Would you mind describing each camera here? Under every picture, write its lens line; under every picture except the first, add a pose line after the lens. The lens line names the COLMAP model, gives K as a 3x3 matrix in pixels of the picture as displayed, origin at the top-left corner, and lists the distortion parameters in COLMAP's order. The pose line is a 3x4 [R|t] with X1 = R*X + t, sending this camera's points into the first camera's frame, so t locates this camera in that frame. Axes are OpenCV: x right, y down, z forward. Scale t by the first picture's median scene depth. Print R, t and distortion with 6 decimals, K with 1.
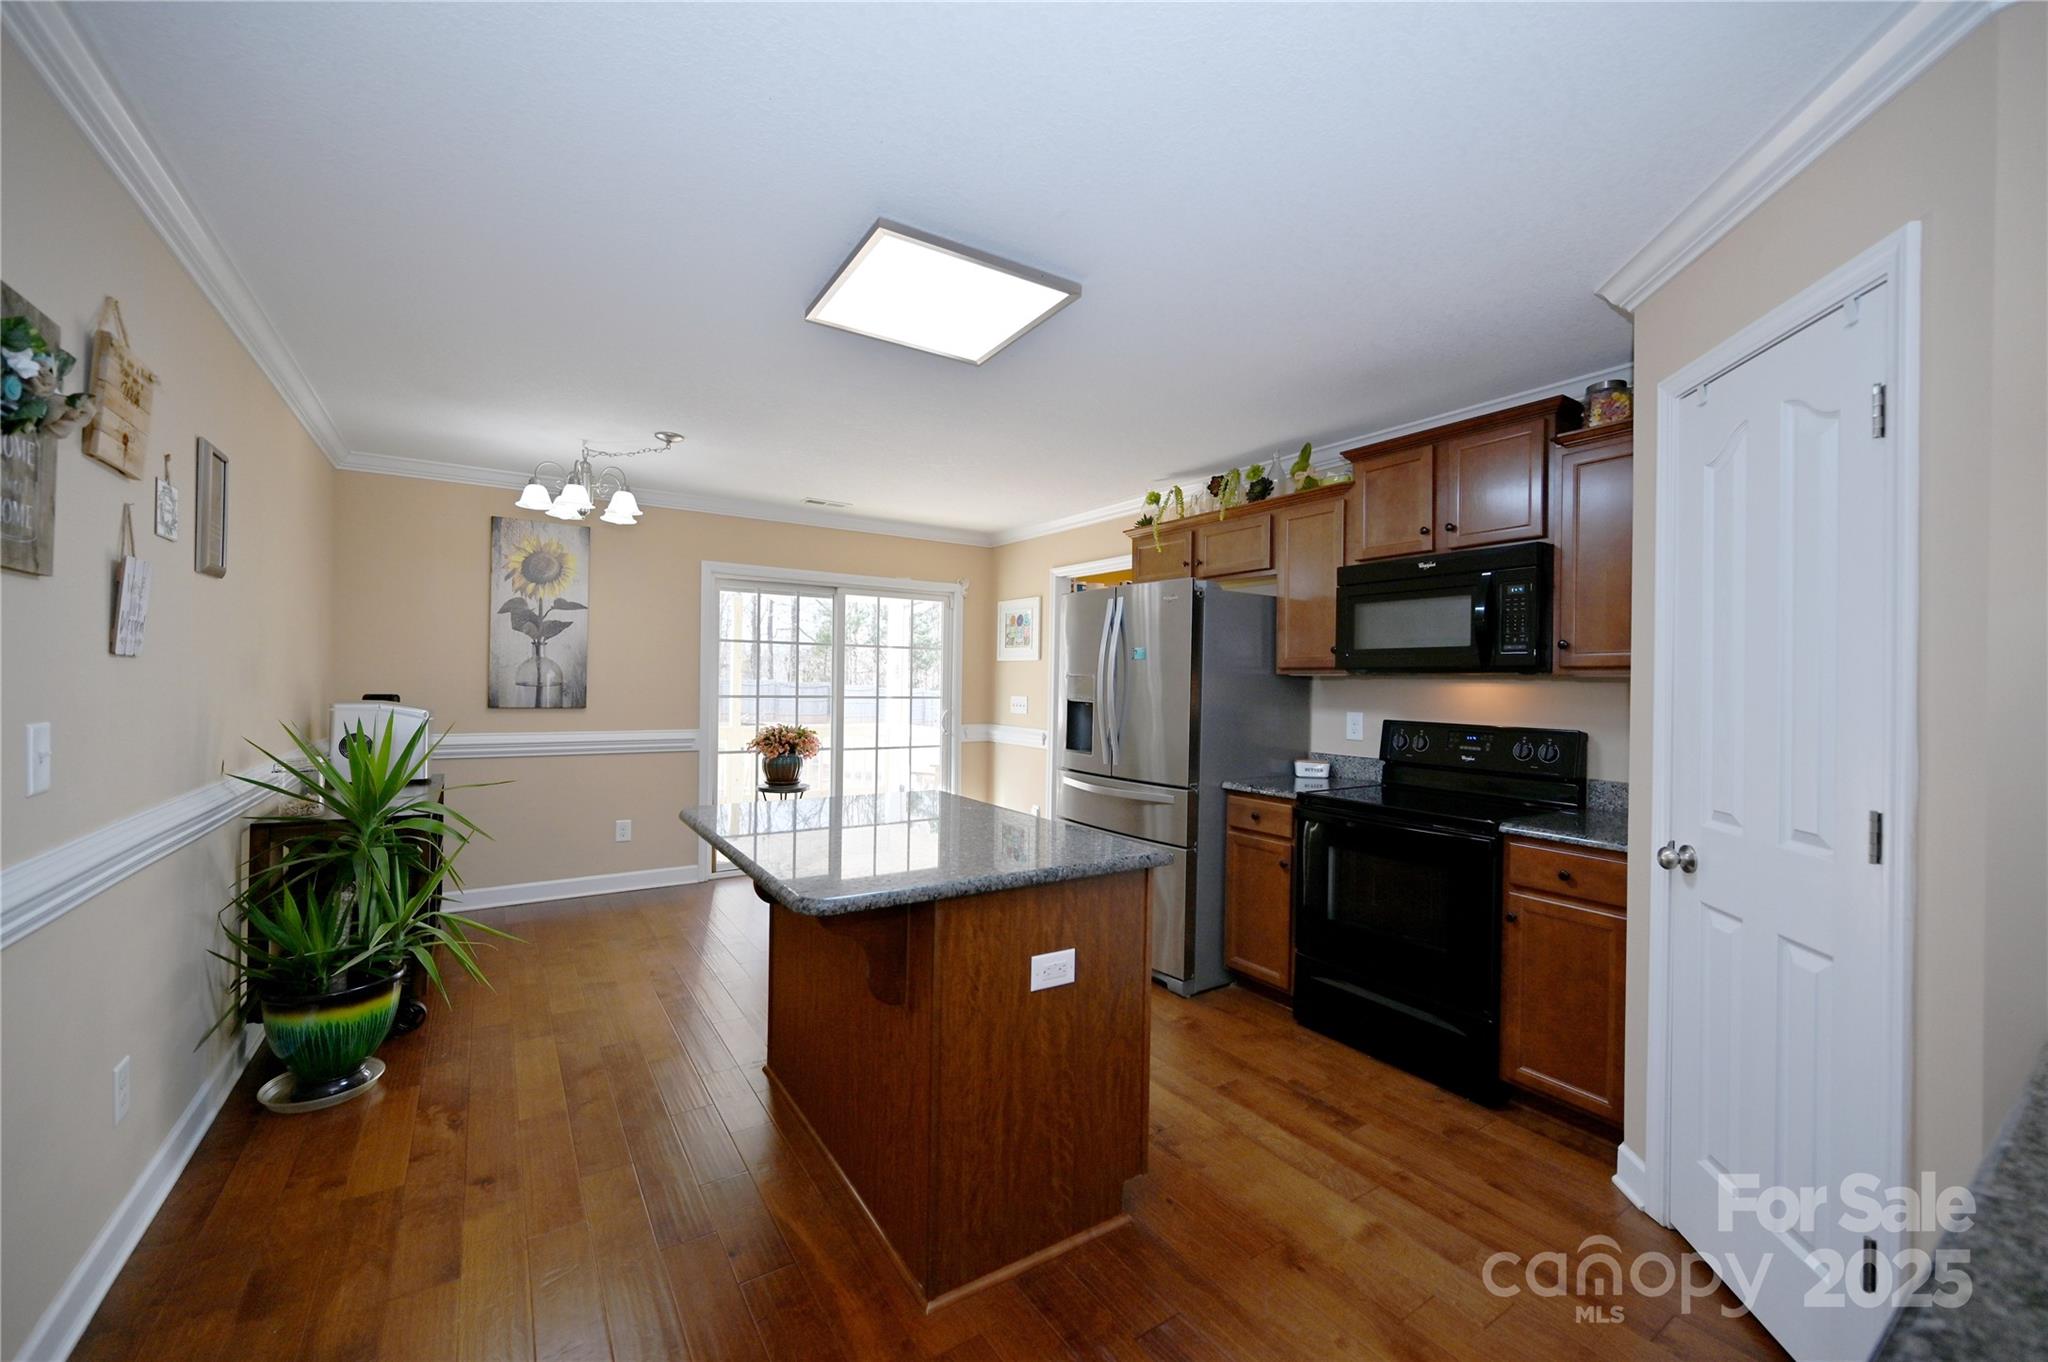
lens RADIAL K [[804.4, 0, 1026.1], [0, 804.4, 683.0], [0, 0, 1]] dist [-0.000774, 0.000188]
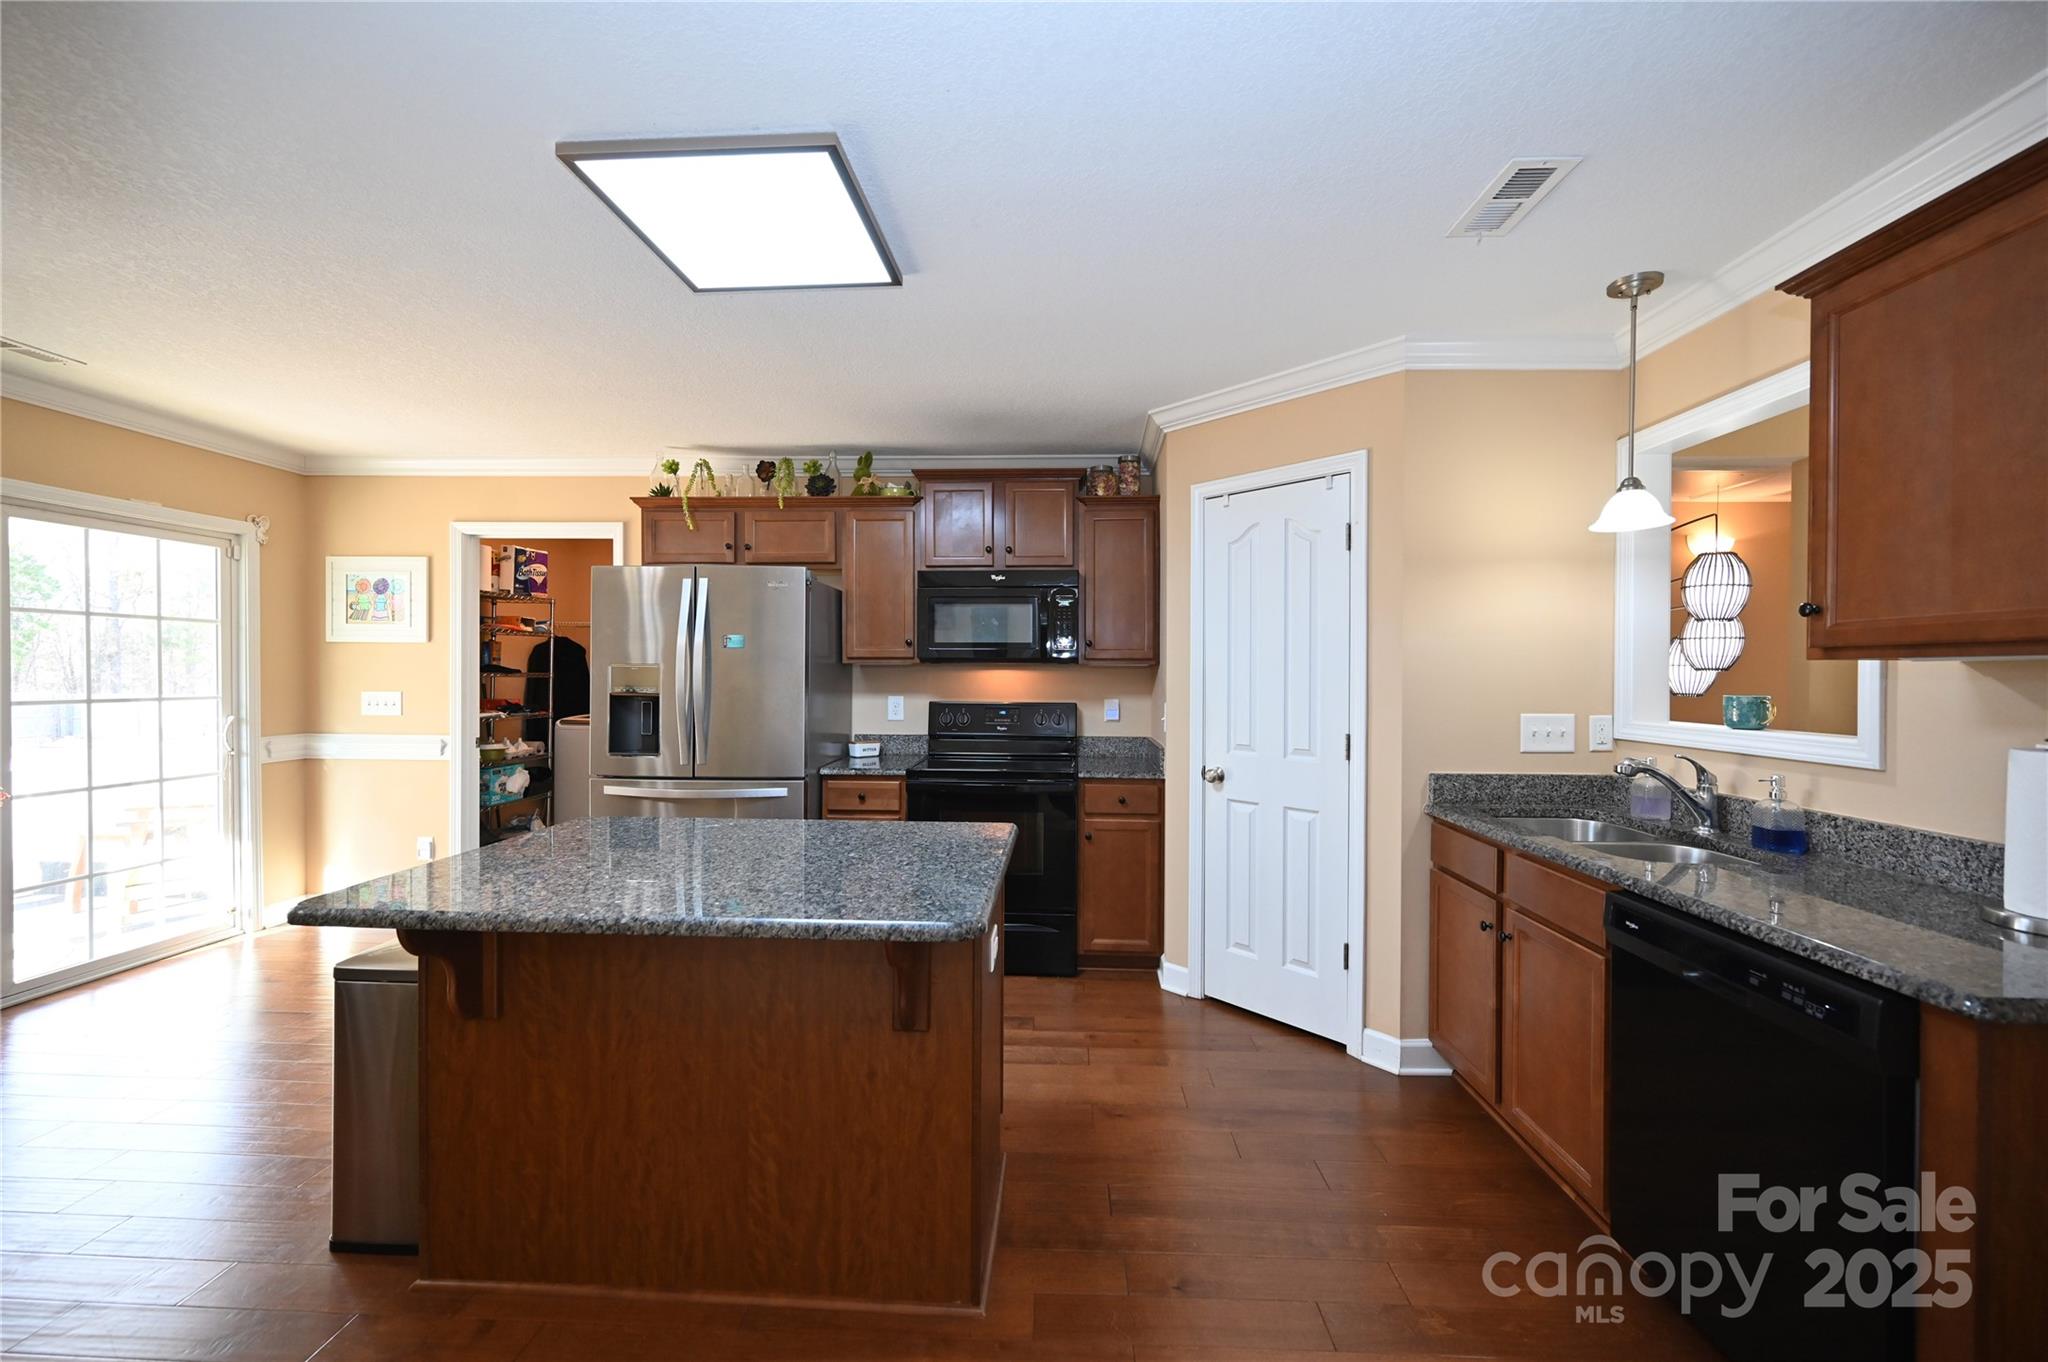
lens RADIAL K [[804.4, 0, 1026.1], [0, 804.4, 683.0], [0, 0, 1]] dist [-0.000774, 0.000188]
pose [[0.587300, -0.022743, 0.809050, -0.398782], [0.005388, 0.999693, 0.024190, -0.008979], [-0.809351, -0.009847, 0.587242, 0.174132]]
